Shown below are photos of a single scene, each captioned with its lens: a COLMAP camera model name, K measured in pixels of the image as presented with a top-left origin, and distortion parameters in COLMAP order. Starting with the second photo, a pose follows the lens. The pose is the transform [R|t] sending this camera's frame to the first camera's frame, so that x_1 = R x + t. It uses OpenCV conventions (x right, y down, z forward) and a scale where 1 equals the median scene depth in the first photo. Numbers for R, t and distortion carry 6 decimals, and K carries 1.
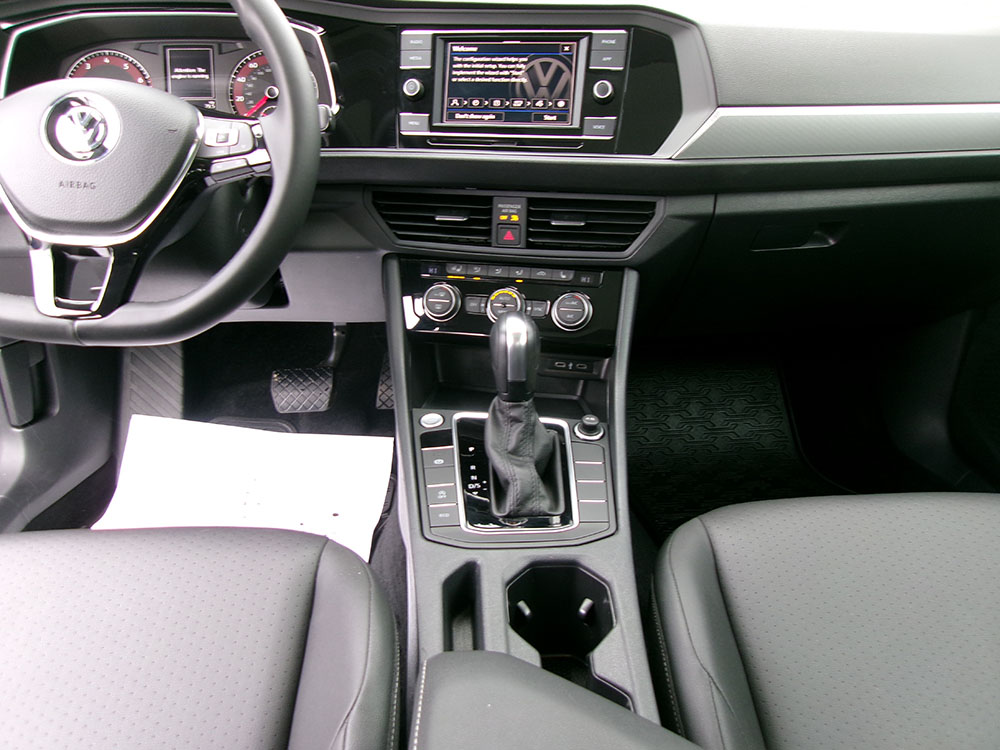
lens RADIAL K [[760.8, 0, 505.8], [0, 760.8, 375.4], [0, 0, 1]] dist [-0.006791, 0.005106]
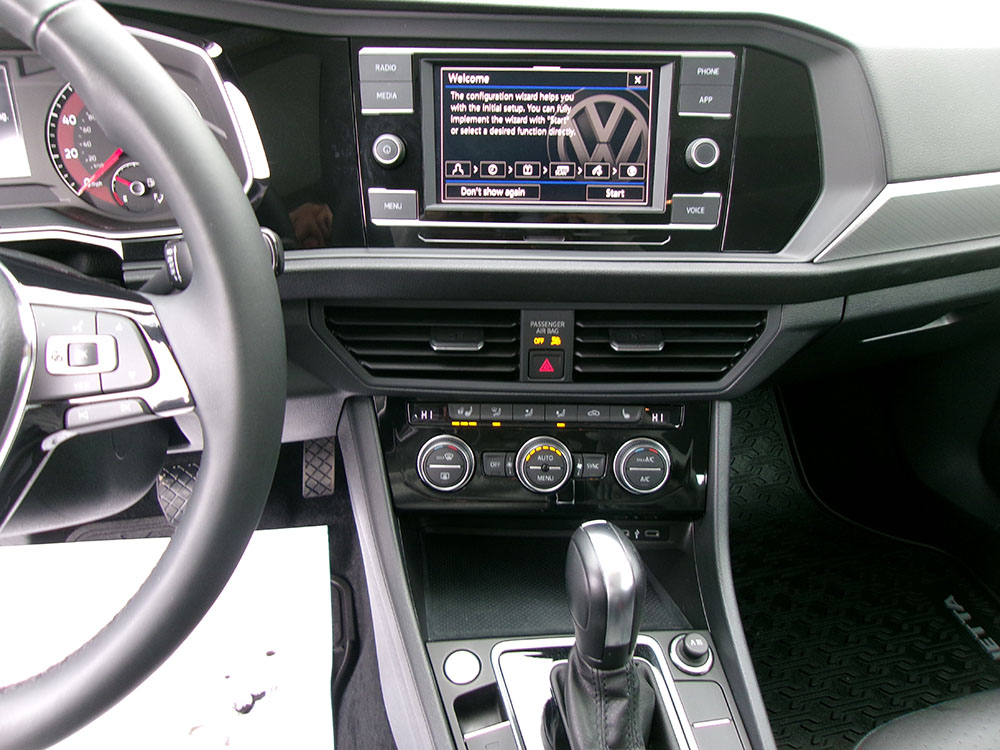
lens RADIAL K [[764.0, 0, 500.0], [0, 764.0, 372.8], [0, 0, 1]] dist [0.000616, 0.011277]
pose [[0.981148, -0.089974, 0.171034, -0.154474], [0.066215, 0.987953, 0.139874, -0.281766], [-0.181559, -0.125913, 0.975286, 0.372859]]
